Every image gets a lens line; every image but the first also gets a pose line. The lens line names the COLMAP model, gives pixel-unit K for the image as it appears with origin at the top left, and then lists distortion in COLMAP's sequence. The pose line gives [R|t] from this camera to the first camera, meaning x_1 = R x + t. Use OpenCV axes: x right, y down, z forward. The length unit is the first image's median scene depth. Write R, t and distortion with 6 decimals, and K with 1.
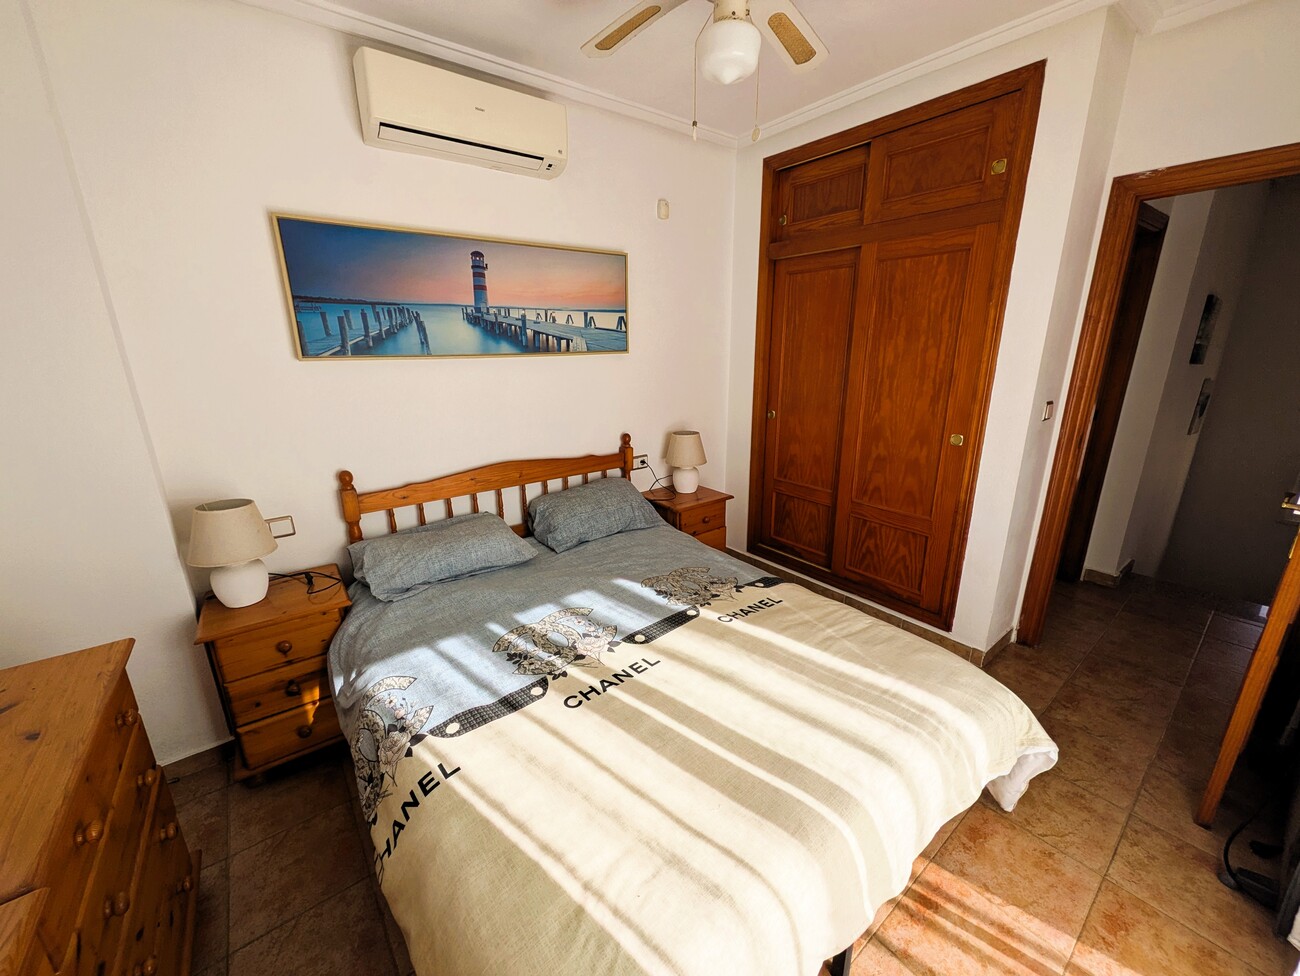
lens RADIAL K [[512.3, 0, 647.8], [0, 512.3, 489.8], [0, 0, 1]] dist [-0.000353, -0.000029]
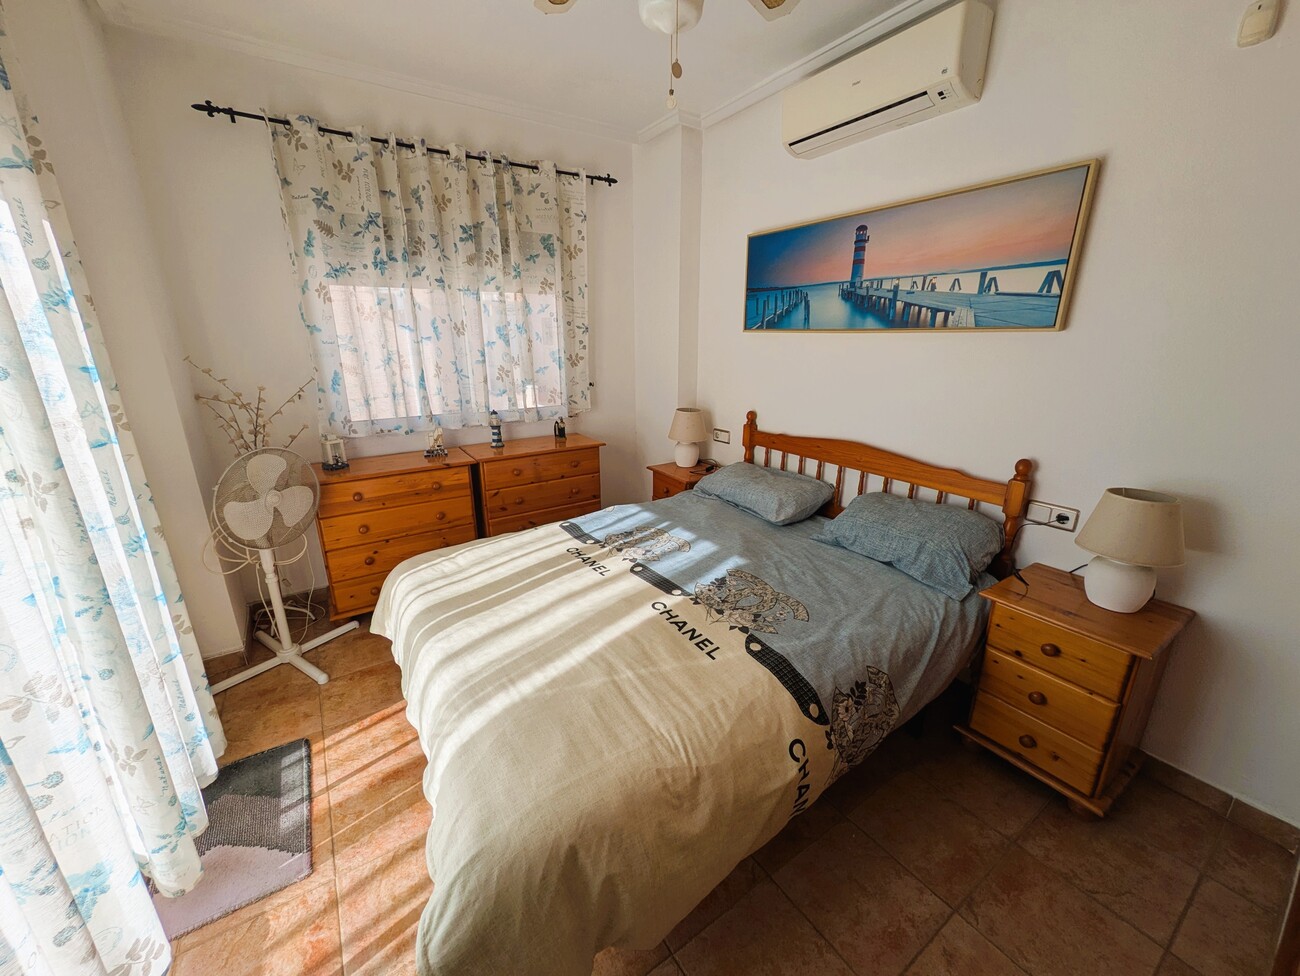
lens RADIAL K [[512.3, 0, 647.8], [0, 512.3, 487.9], [0, 0, 1]] dist [-0.000353, -0.000029]
pose [[-0.079510, 0.297197, -0.951500, 0.787560], [-0.272574, 0.911662, 0.307530, -0.187193], [0.958844, 0.283806, 0.008522, 0.719504]]
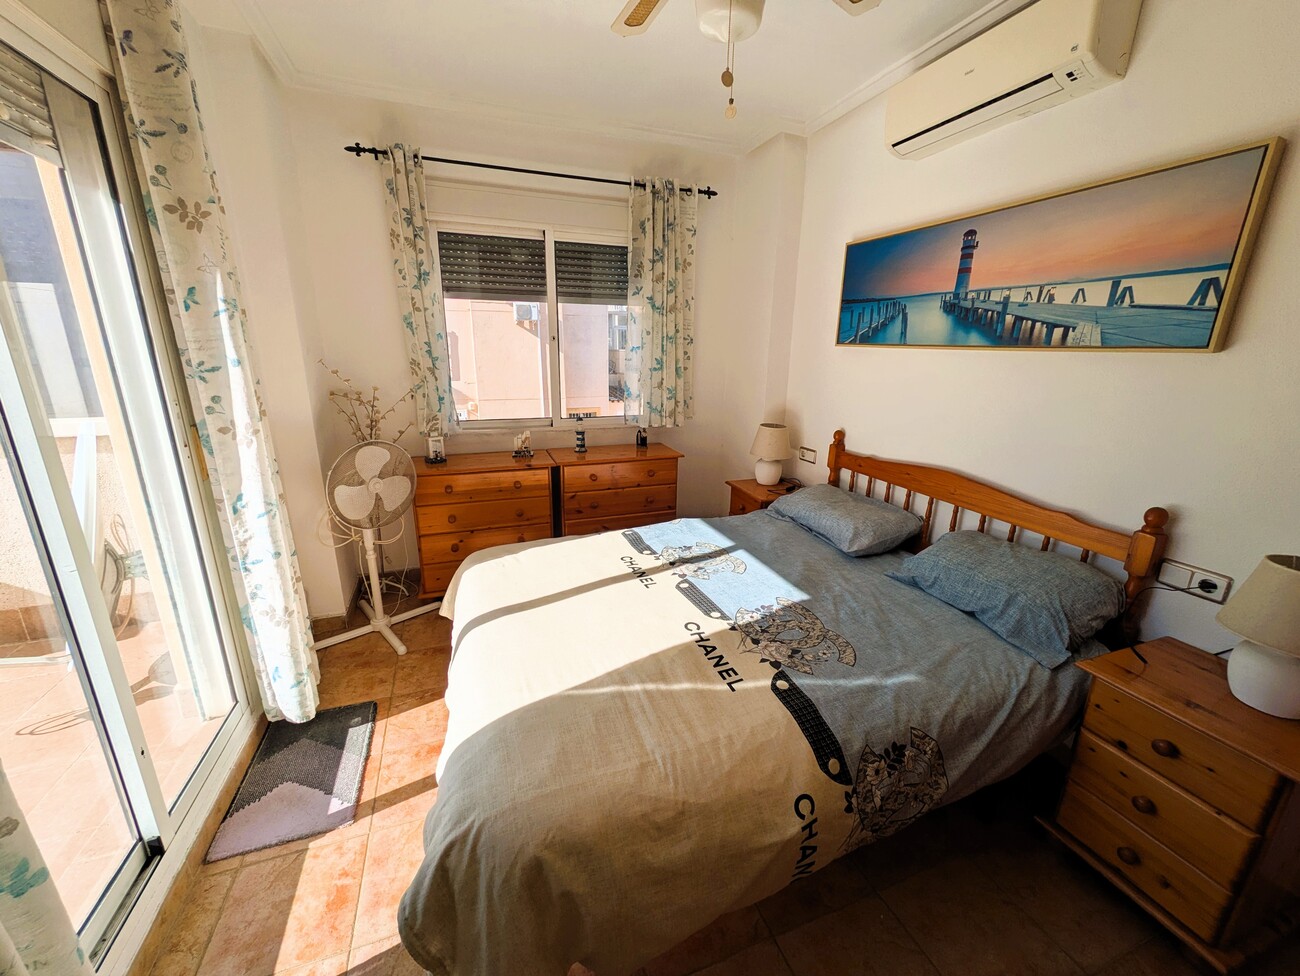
lens RADIAL K [[512.3, 0, 646.6], [0, 512.3, 488.3], [0, 0, 1]] dist [-0.000353, -0.000029]
pose [[-0.309237, 0.265364, -0.913211, 0.756840], [-0.271846, 0.895542, 0.352284, -0.218359], [0.911303, 0.357192, -0.204797, 0.810997]]
